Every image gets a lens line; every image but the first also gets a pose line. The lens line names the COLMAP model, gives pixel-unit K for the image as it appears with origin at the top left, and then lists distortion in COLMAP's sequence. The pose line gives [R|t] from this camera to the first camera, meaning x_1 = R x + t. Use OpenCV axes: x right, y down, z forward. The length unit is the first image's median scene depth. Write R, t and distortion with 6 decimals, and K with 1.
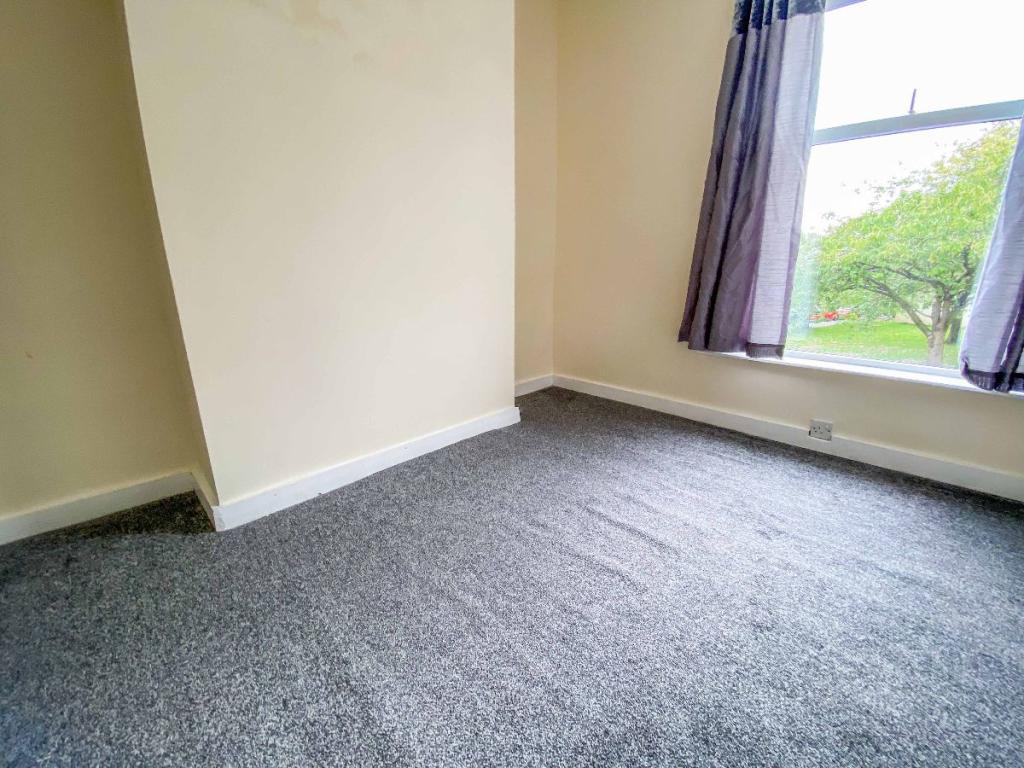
lens RADIAL K [[417.0, 0, 509.5], [0, 417.0, 381.5], [0, 0, 1]] dist [0.011454, -0.017220]
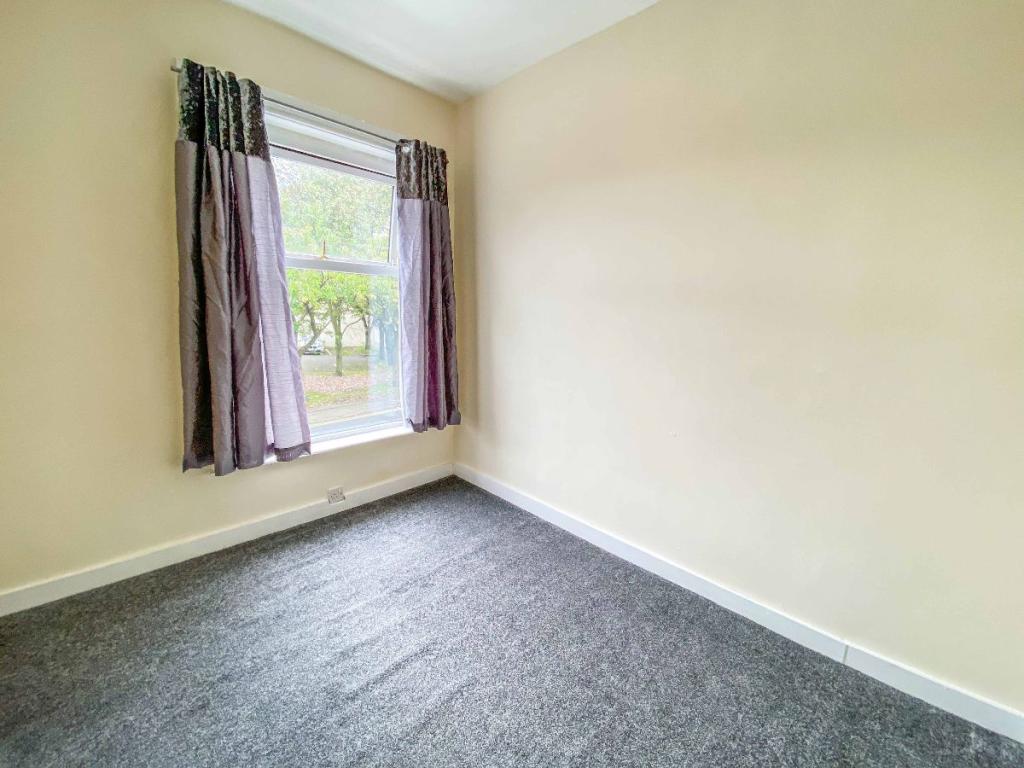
lens RADIAL K [[417.0, 0, 509.5], [0, 417.0, 381.5], [0, 0, 1]] dist [0.011454, -0.017220]
pose [[0.000019, -0.174080, 0.984732, -0.463632], [0.237342, 0.956595, 0.169101, -0.328388], [-0.971426, 0.233715, 0.041335, 0.415346]]
